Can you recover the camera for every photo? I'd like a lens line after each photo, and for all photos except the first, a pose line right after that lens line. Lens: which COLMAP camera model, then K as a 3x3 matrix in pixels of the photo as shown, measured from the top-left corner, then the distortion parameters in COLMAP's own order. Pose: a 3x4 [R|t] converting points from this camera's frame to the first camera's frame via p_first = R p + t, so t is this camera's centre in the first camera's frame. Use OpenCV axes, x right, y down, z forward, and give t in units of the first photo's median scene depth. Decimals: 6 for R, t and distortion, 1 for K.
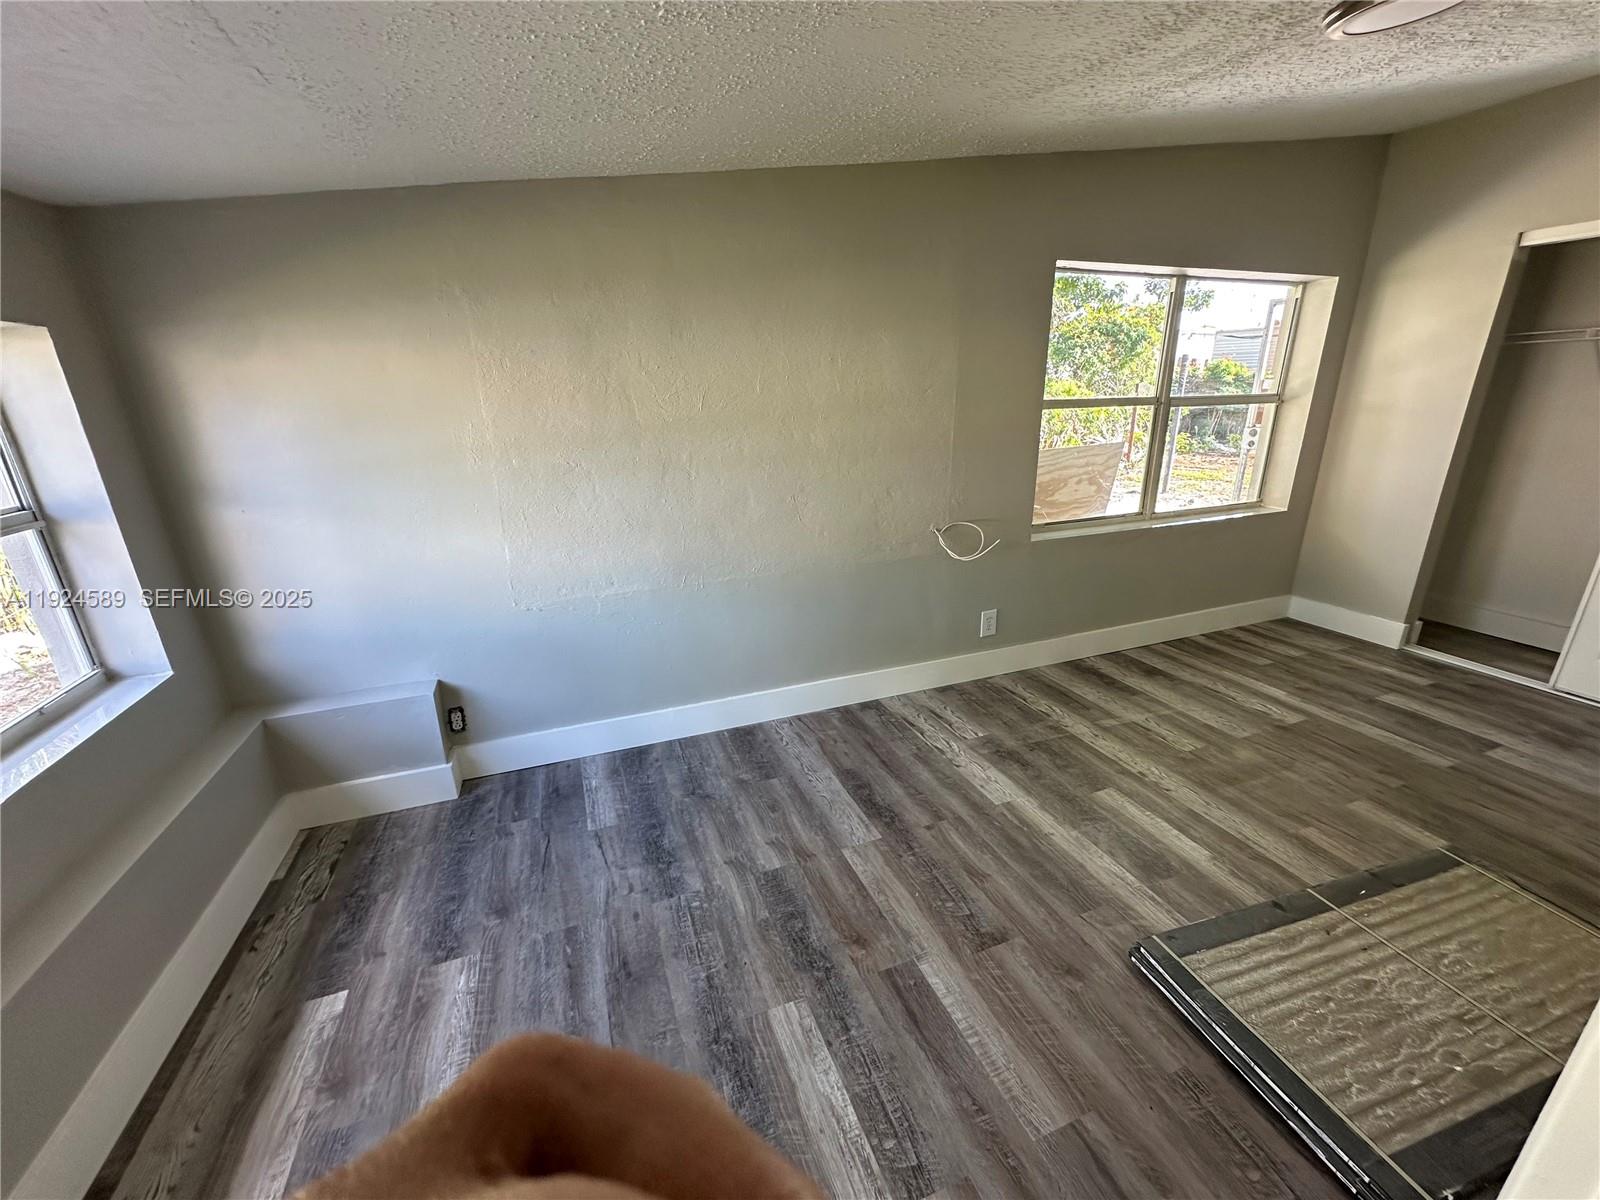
lens RADIAL K [[636.5, 0, 799.4], [0, 636.5, 596.7], [0, 0, 1]] dist [-0.004888, 0.000487]
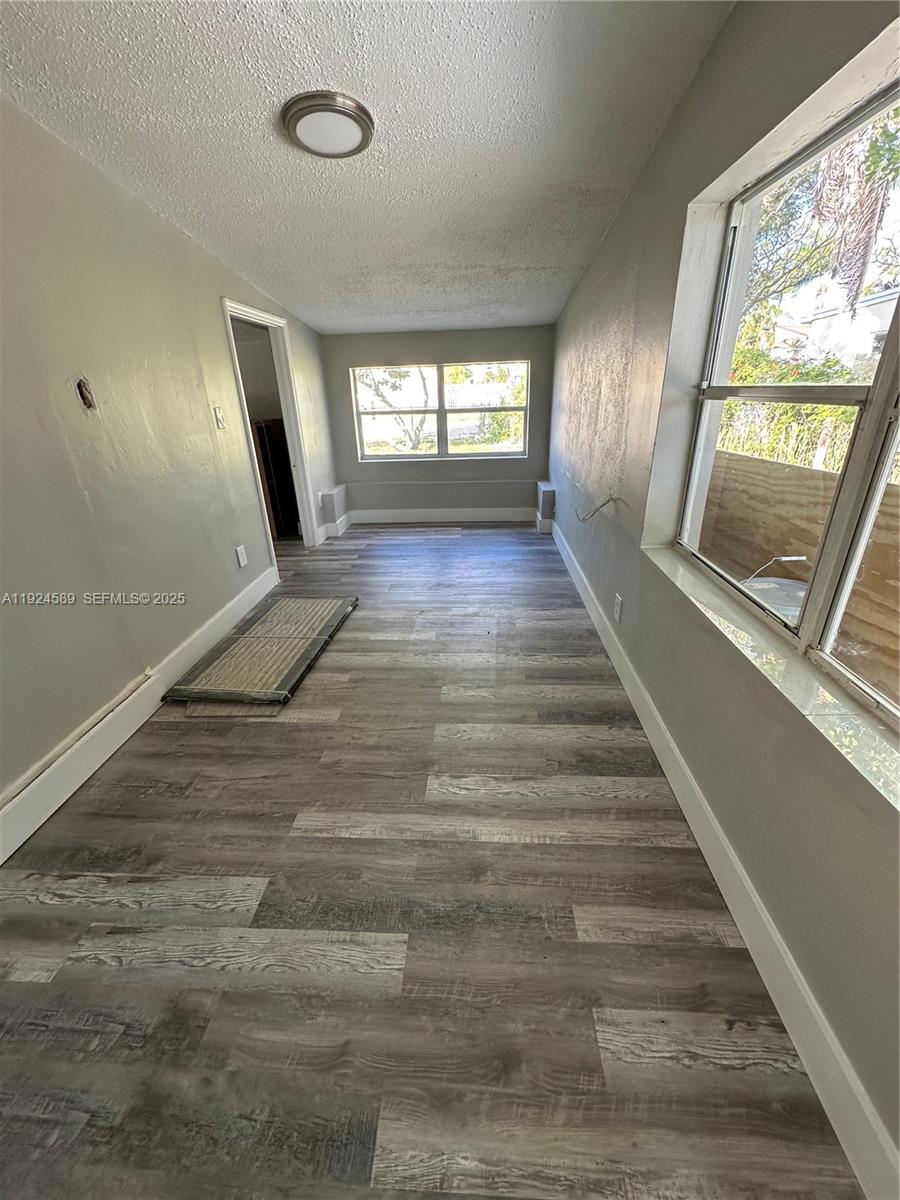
lens RADIAL K [[477.4, 0, 449.7], [0, 477.4, 597.8], [0, 0, 1]] dist [-0.004888, 0.000487]
pose [[-0.407233, 0.395393, -0.823302, 1.227688], [-0.243972, 0.821584, 0.515245, -0.361687], [0.880136, 0.410687, -0.238111, 1.095935]]
